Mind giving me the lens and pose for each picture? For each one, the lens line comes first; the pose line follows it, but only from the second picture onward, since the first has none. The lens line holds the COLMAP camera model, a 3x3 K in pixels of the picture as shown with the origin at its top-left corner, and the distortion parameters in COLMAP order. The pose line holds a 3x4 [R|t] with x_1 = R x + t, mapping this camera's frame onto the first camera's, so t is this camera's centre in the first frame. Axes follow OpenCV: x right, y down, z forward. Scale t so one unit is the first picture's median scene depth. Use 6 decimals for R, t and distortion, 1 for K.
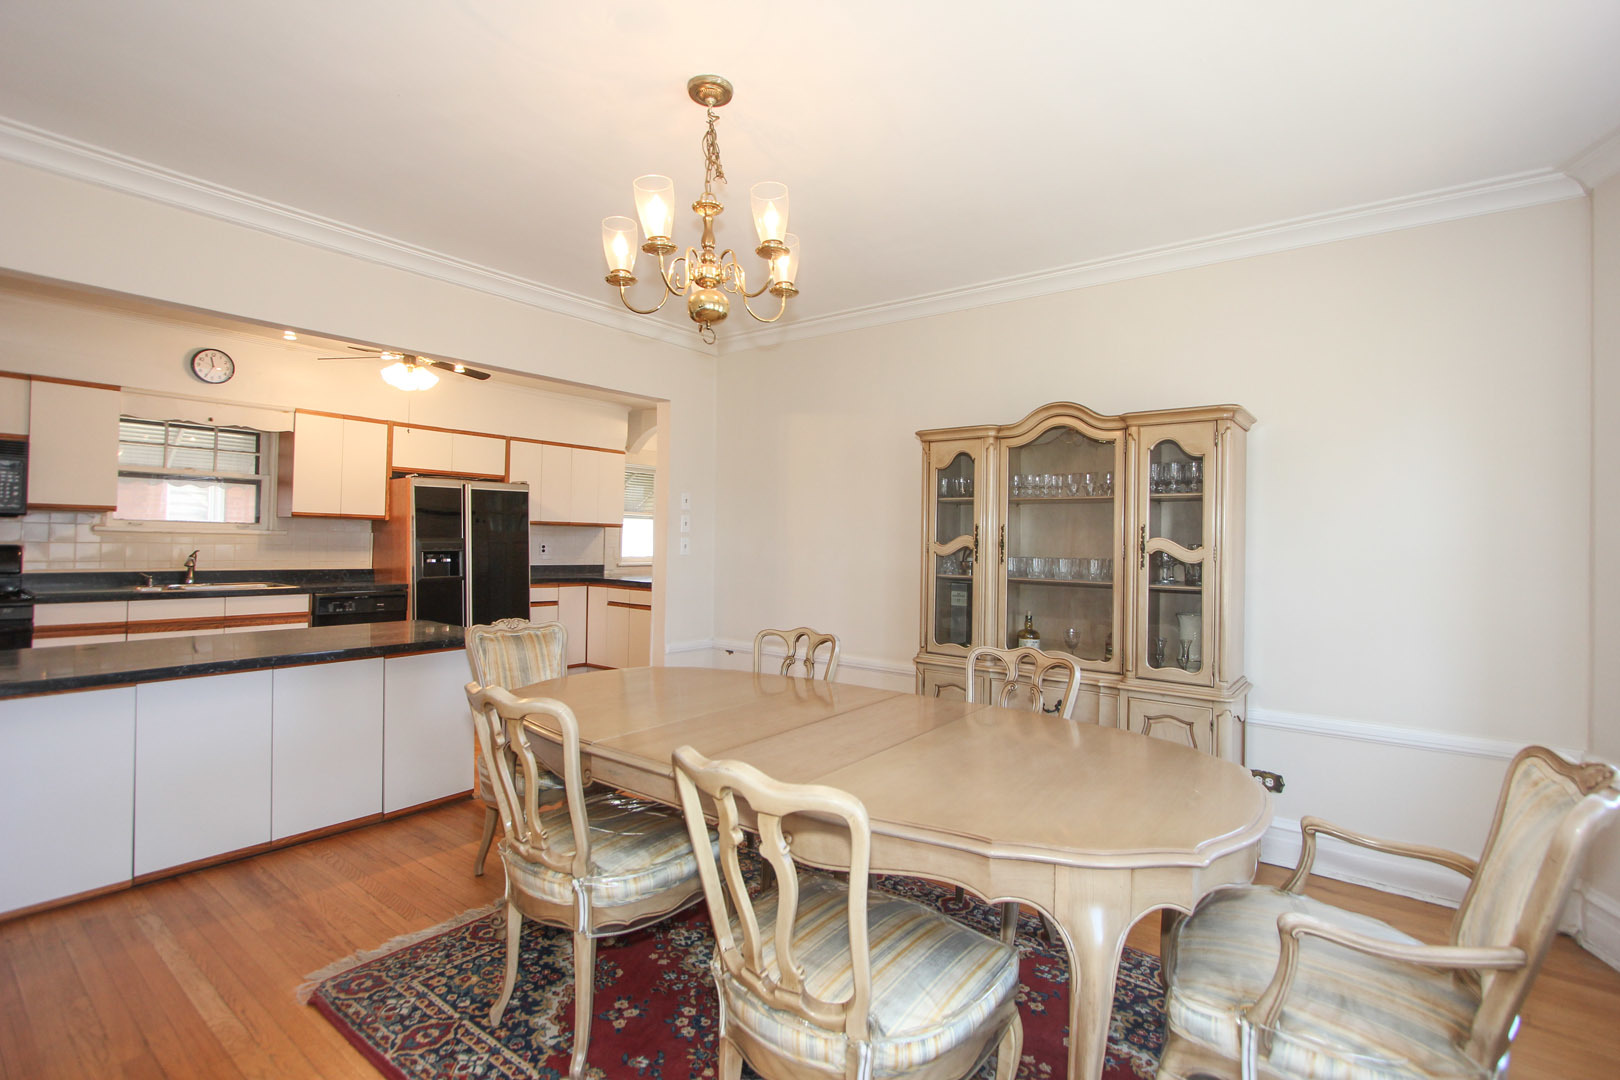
lens RADIAL K [[749.2, 0, 818.1], [0, 749.2, 536.3], [0, 0, 1]] dist [-0.008386, -0.000608]
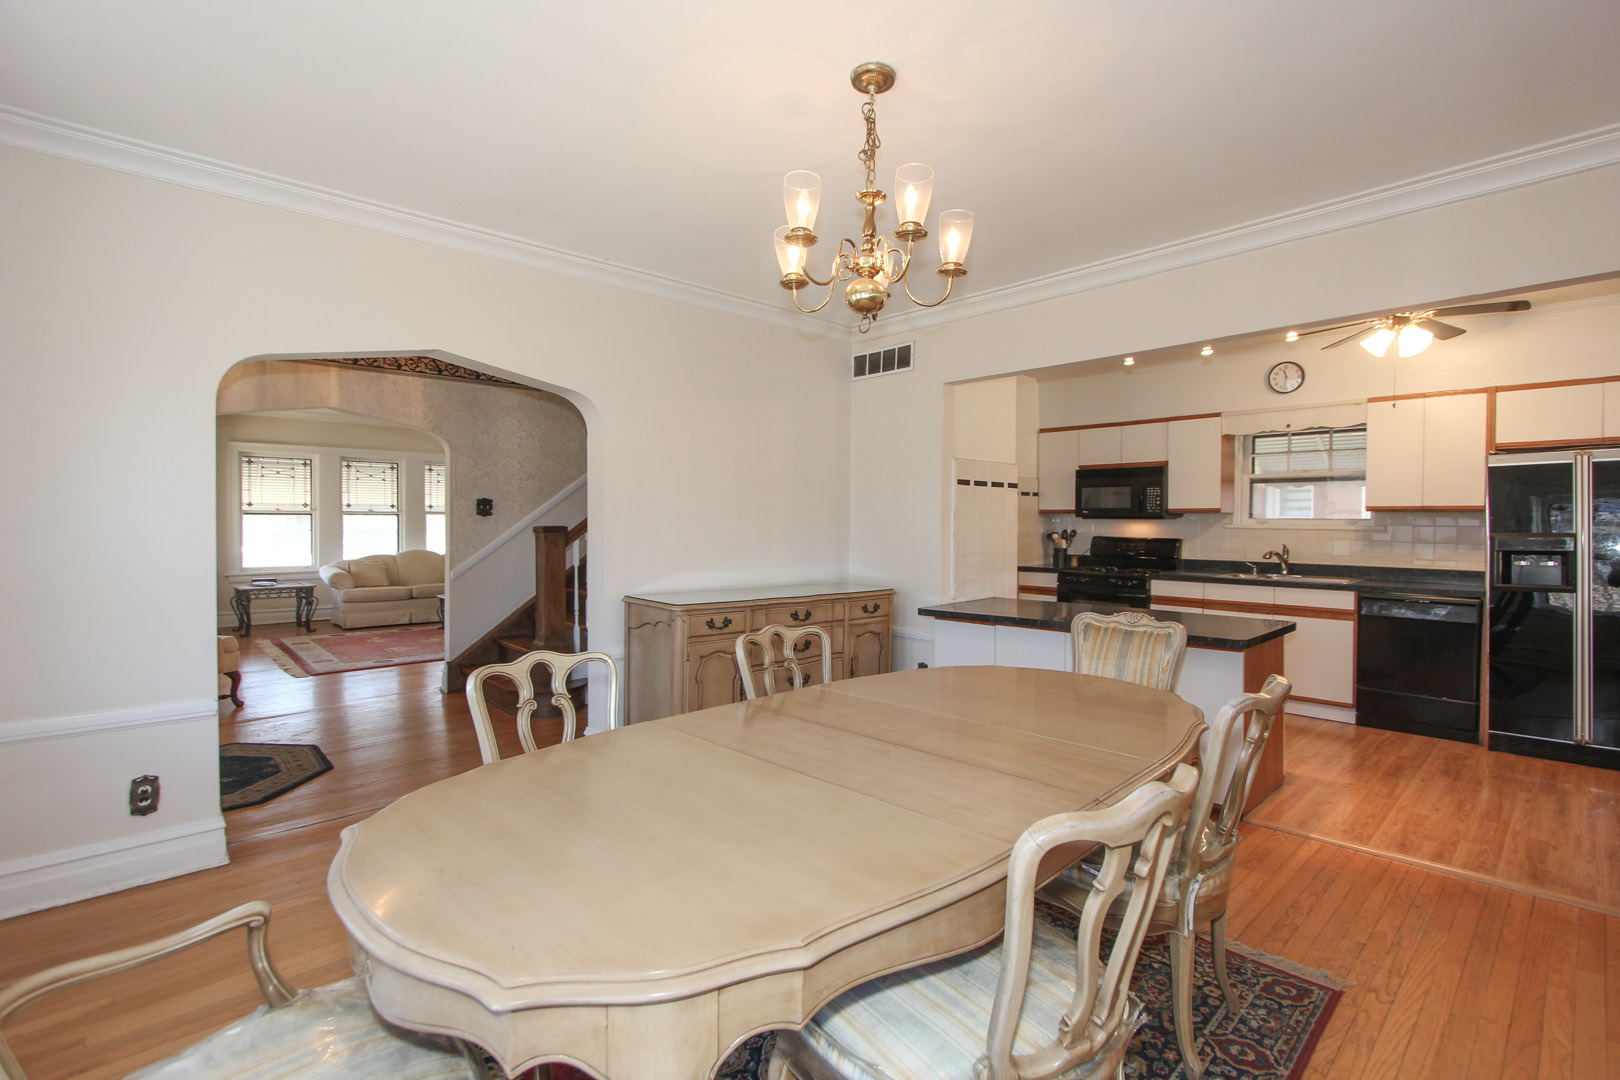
lens RADIAL K [[749.2, 0, 818.1], [0, 749.2, 536.3], [0, 0, 1]] dist [-0.008386, -0.000608]
pose [[-0.142539, -0.001561, -0.989788, 0.344695], [-0.000986, 0.999998, -0.001435, 0.008108], [0.989789, 0.000771, -0.142540, 0.429602]]
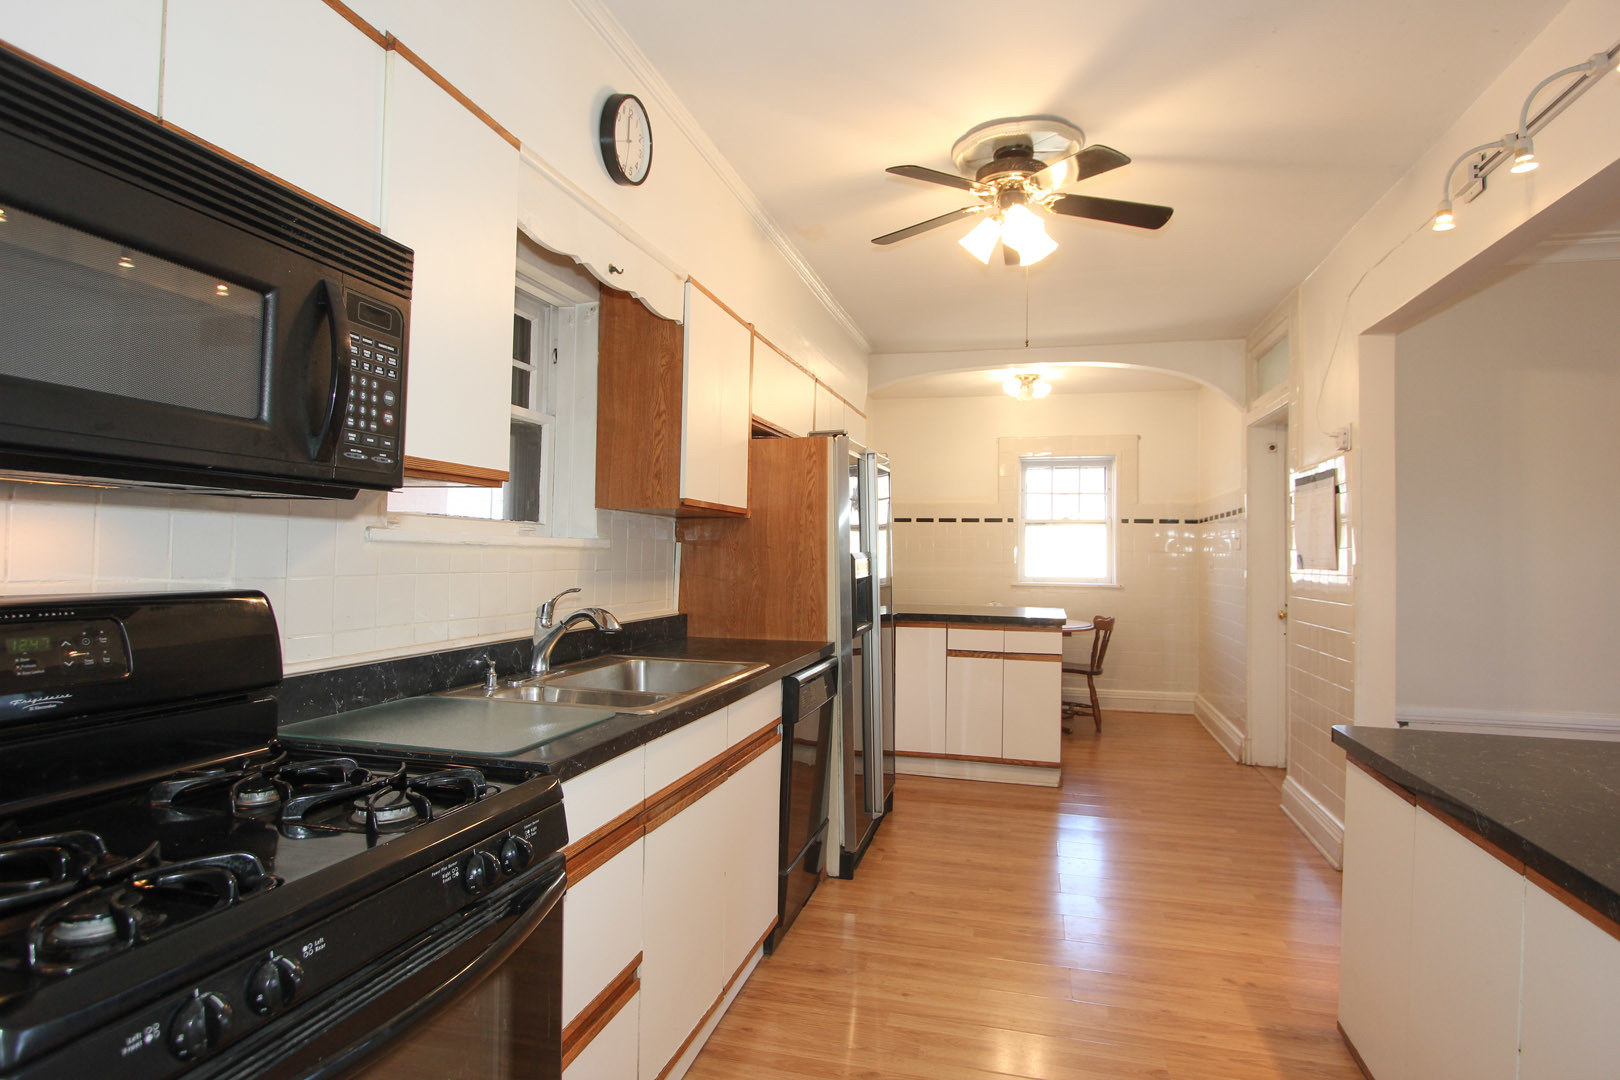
lens RADIAL K [[840.5, 0, 810.0], [0, 840.5, 540.0], [0, 0, 1]] dist [-0.000781, 0.000225]
pose [[0.921463, -0.000668, 0.388465, -0.819577], [0.000645, 1.000000, 0.000191, -0.007002], [-0.388465, 0.000075, 0.921463, 0.487097]]
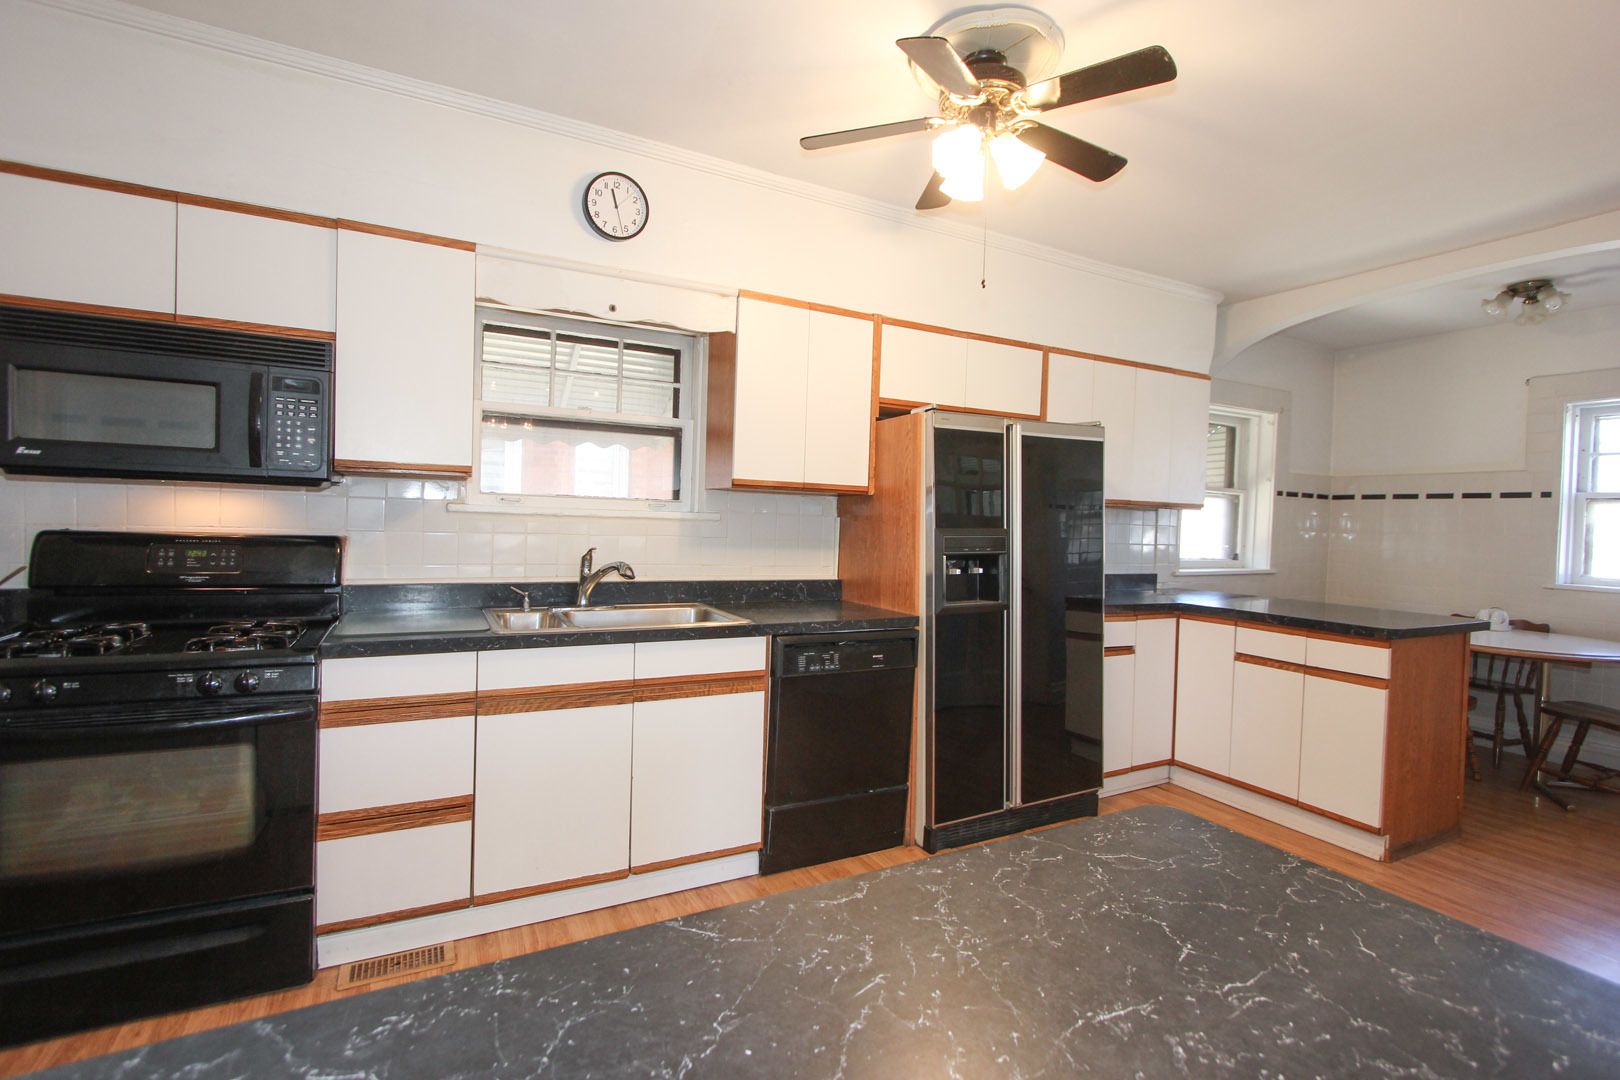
lens RADIAL K [[749.2, 0, 818.1], [0, 749.2, 536.3], [0, 0, 1]] dist [-0.008386, -0.000608]
pose [[0.913649, 0.017455, -0.406130, -0.415694], [-0.008826, 0.999694, 0.023111, -0.003701], [0.406409, -0.017531, 0.913523, 0.511694]]
